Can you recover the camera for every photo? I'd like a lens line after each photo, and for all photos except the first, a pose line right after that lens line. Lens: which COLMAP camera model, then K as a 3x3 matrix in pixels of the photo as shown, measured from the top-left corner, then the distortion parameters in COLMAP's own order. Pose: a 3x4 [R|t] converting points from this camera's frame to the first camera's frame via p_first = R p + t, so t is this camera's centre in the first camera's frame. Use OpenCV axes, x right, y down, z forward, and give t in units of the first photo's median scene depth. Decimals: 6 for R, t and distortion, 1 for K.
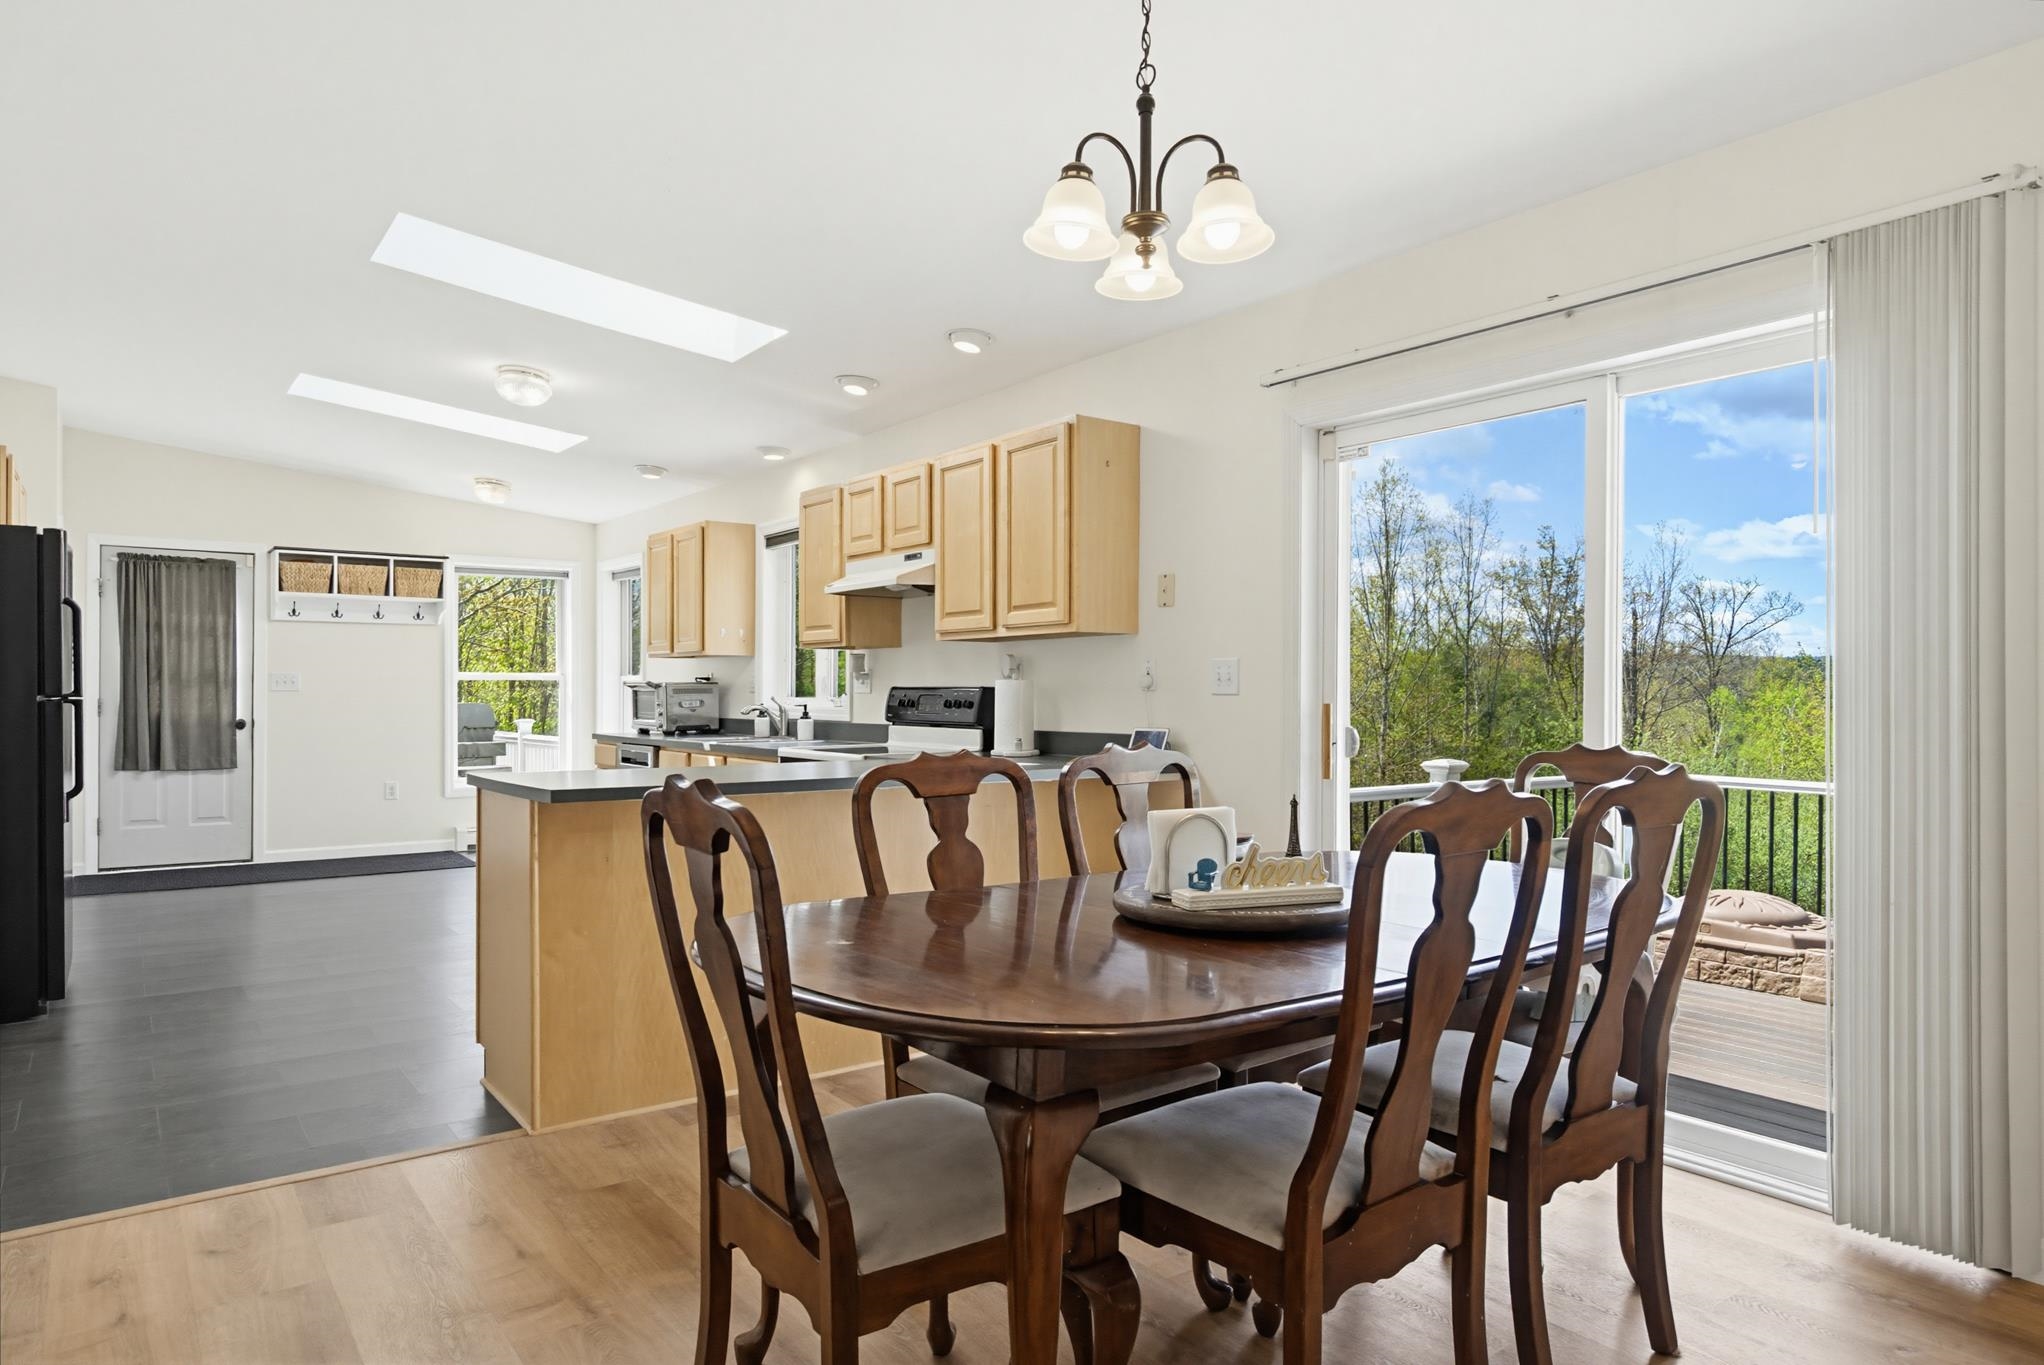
lens RADIAL K [[1238.9, 0, 1024.9], [0, 1238.9, 697.1], [0, 0, 1]] dist [-0.002104, -0.000422]
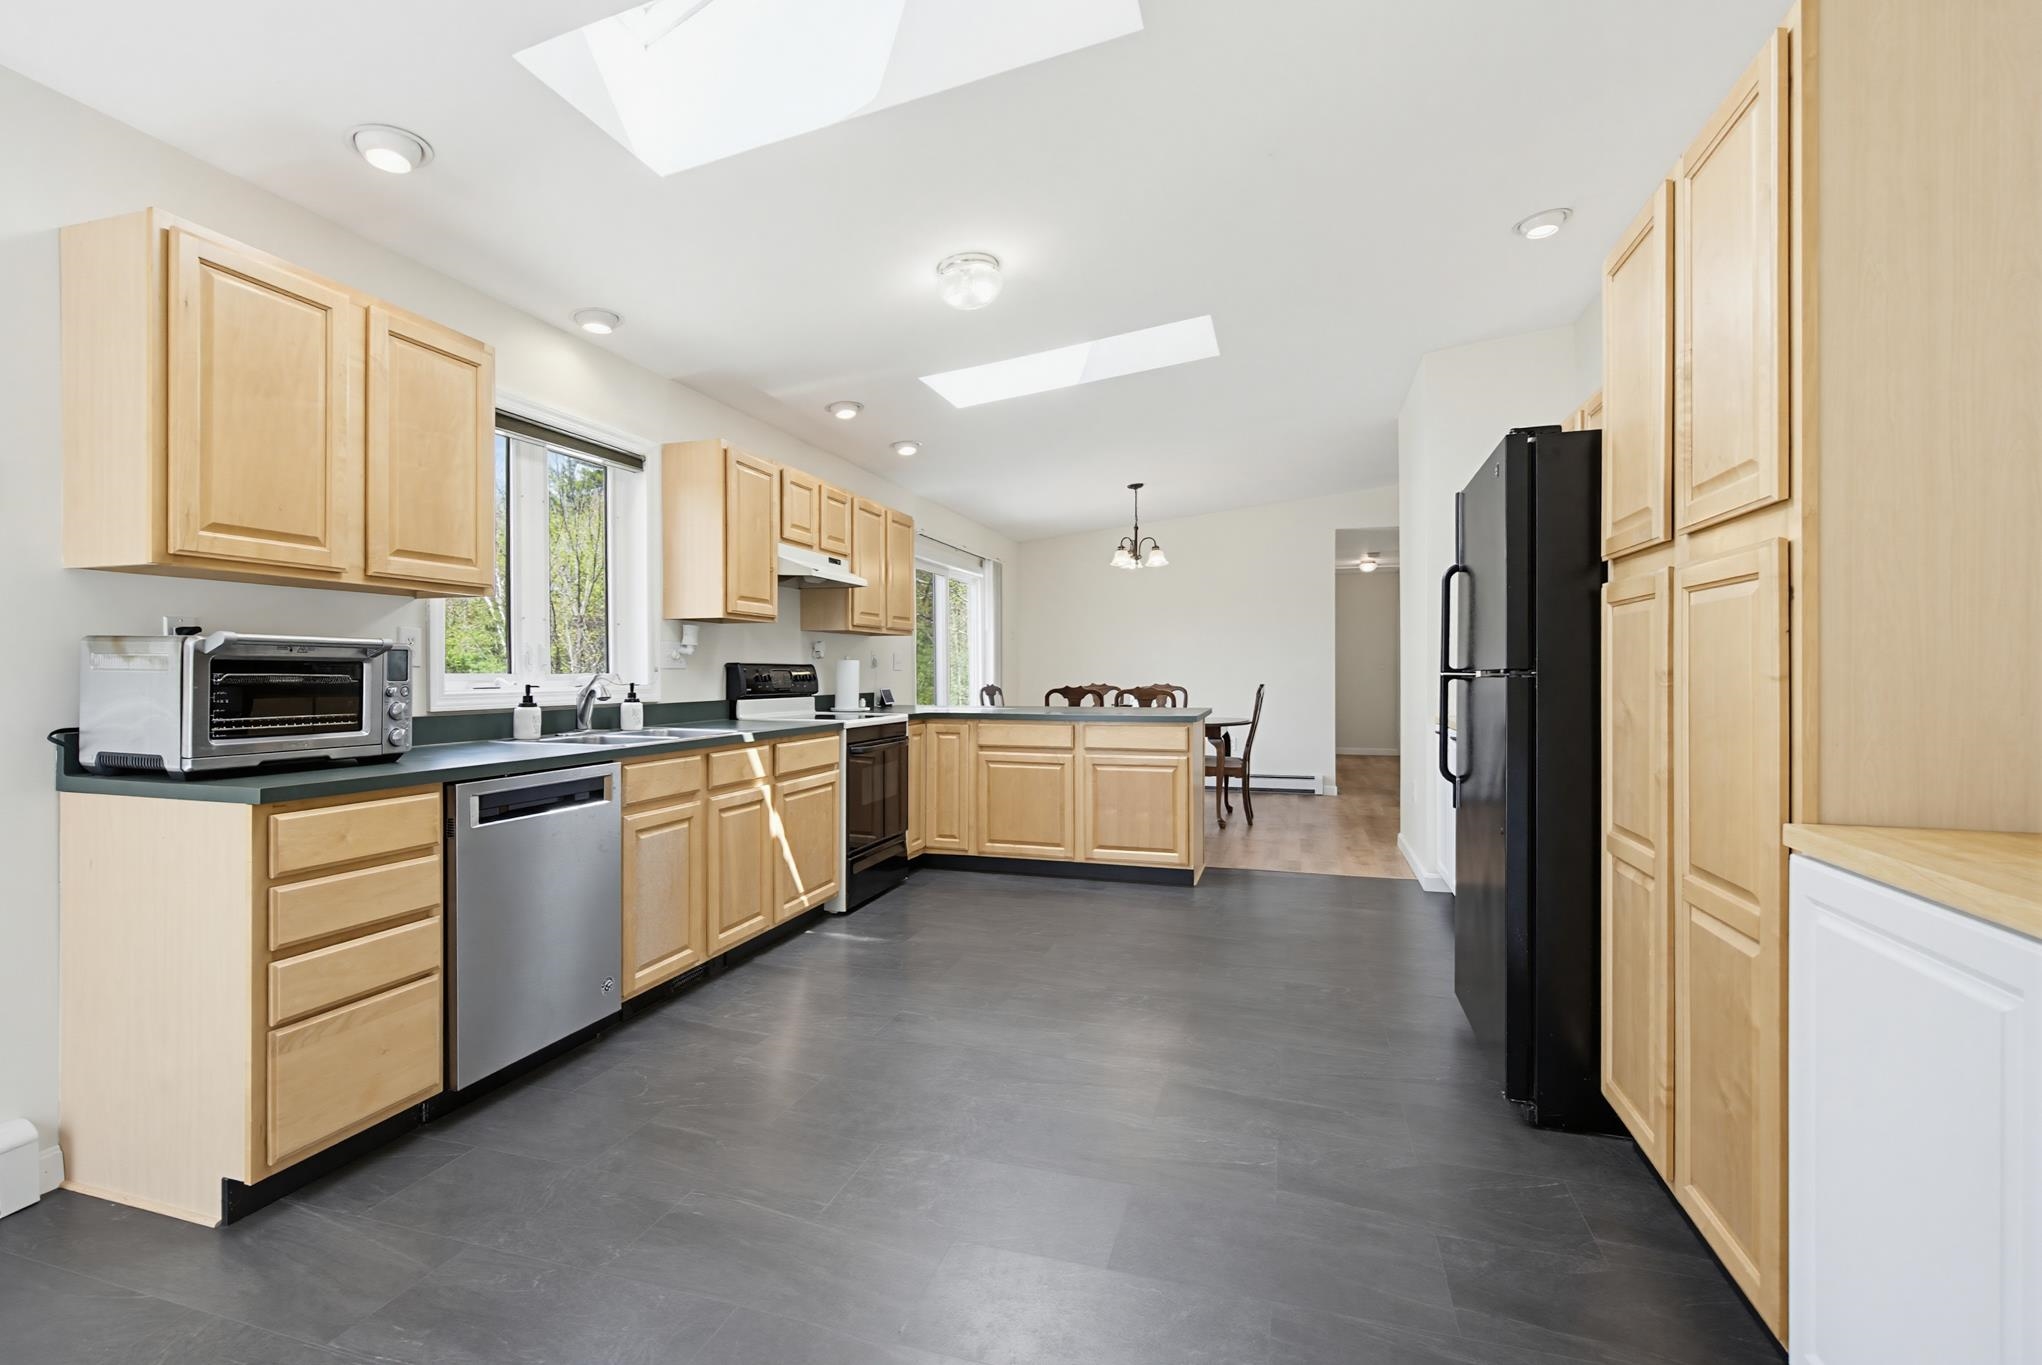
lens RADIAL K [[945.9, 0, 989.8], [0, 945.9, 672.8], [0, 0, 1]] dist [0.014699, -0.000155]
pose [[-0.582922, -0.002228, 0.812525, -0.665386], [0.000793, 0.999994, 0.003311, -0.001817], [-0.812528, 0.002574, -0.582917, 0.983178]]
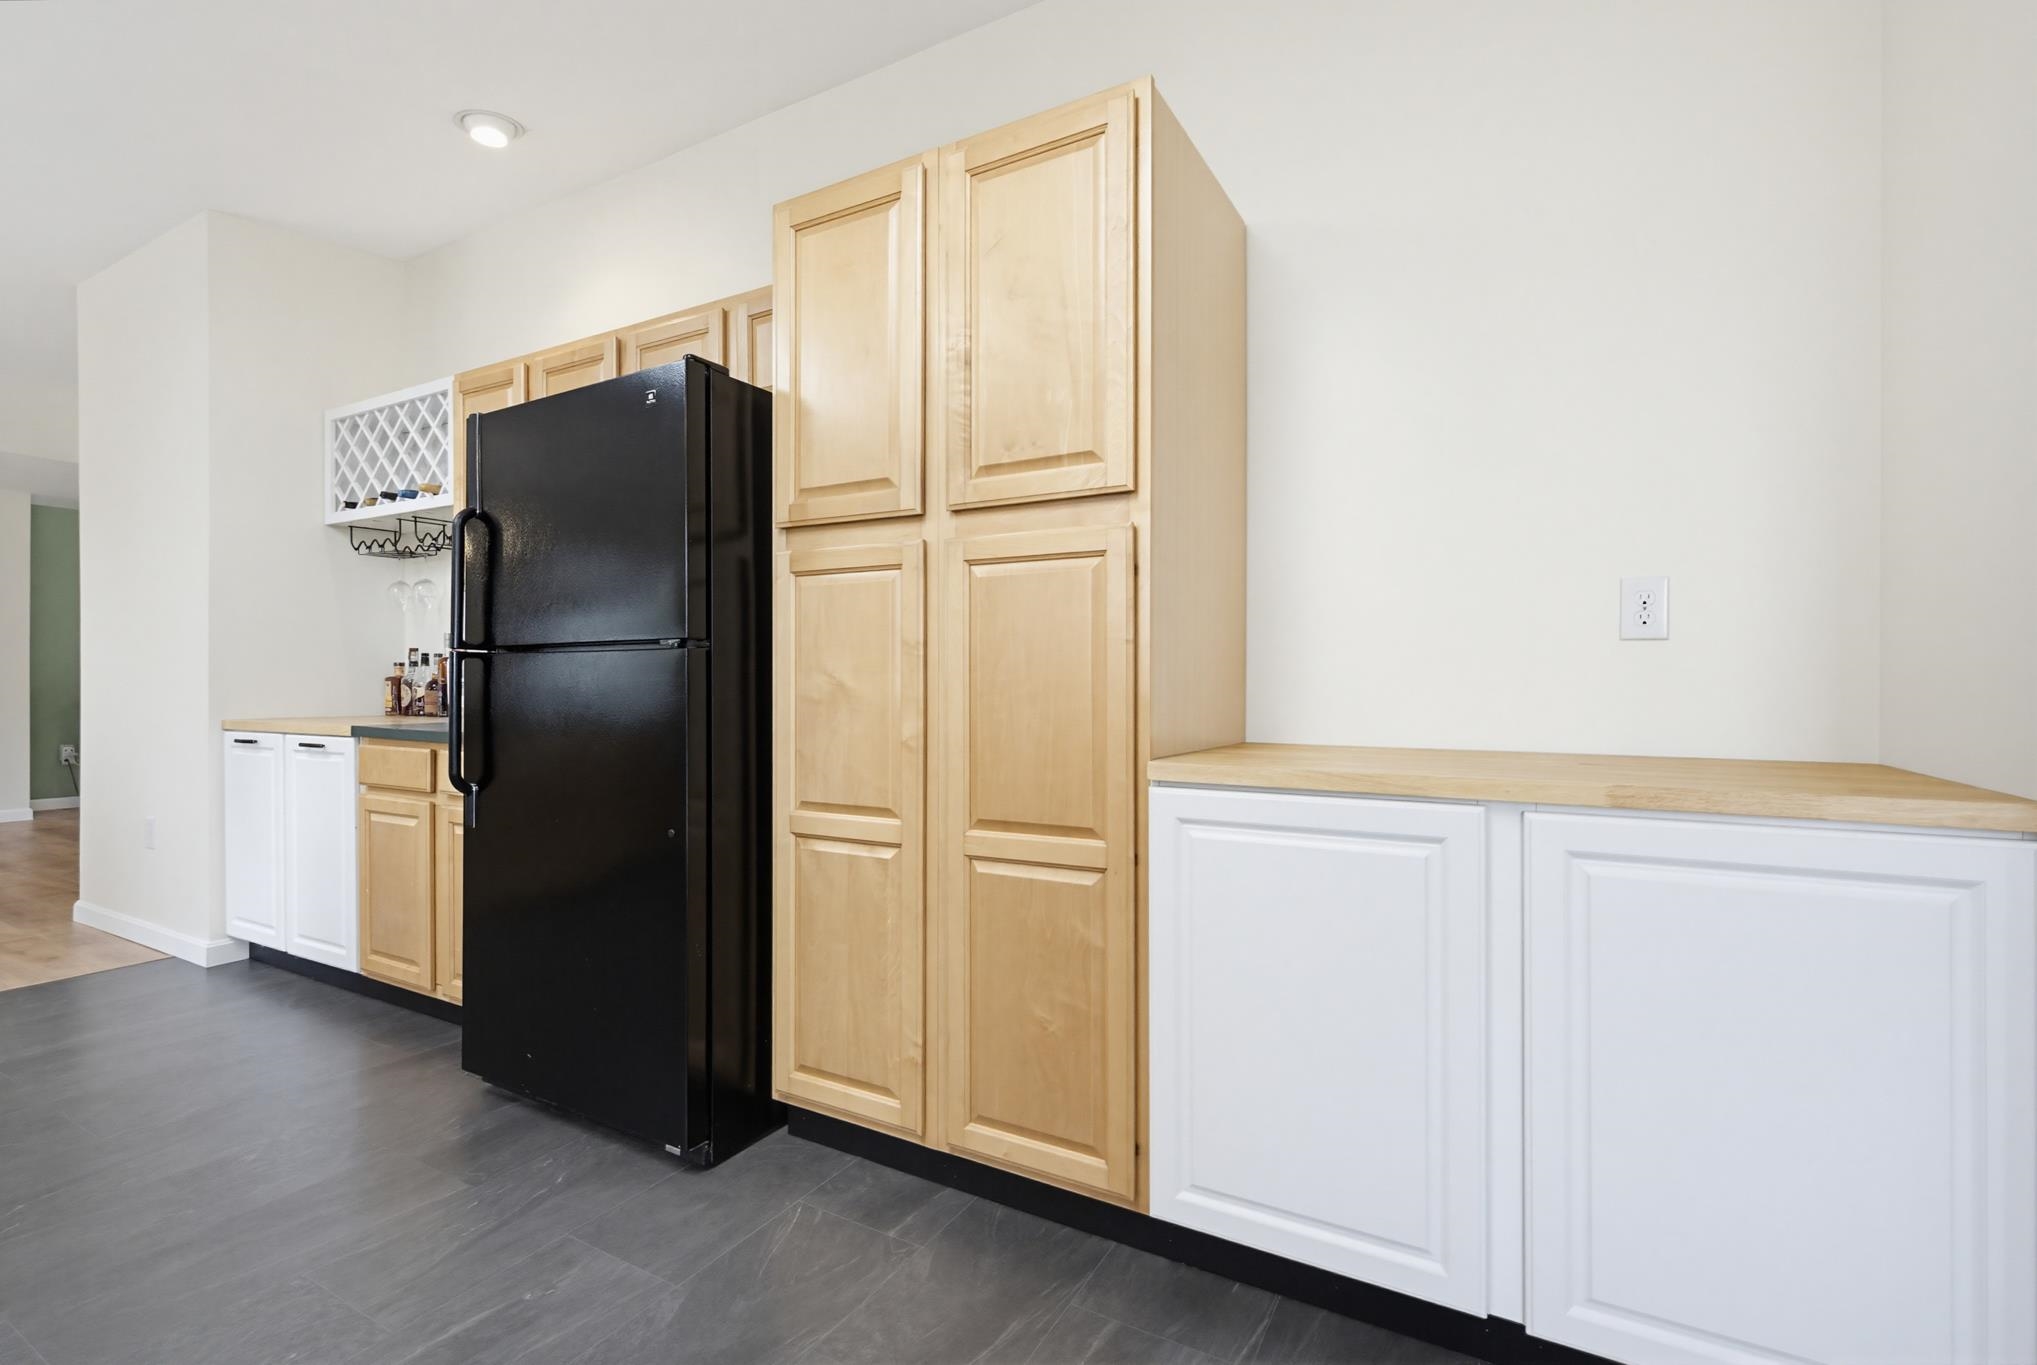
lens RADIAL K [[921.6, 0, 1018.5], [0, 921.6, 682.5], [0, 0, 1]] dist [0.004846, -0.000683]
pose [[-0.915765, -0.002330, -0.401707, -0.493617], [-0.003277, 0.999993, 0.001671, 0.009332], [0.401700, 0.002847, -0.915767, 0.932992]]
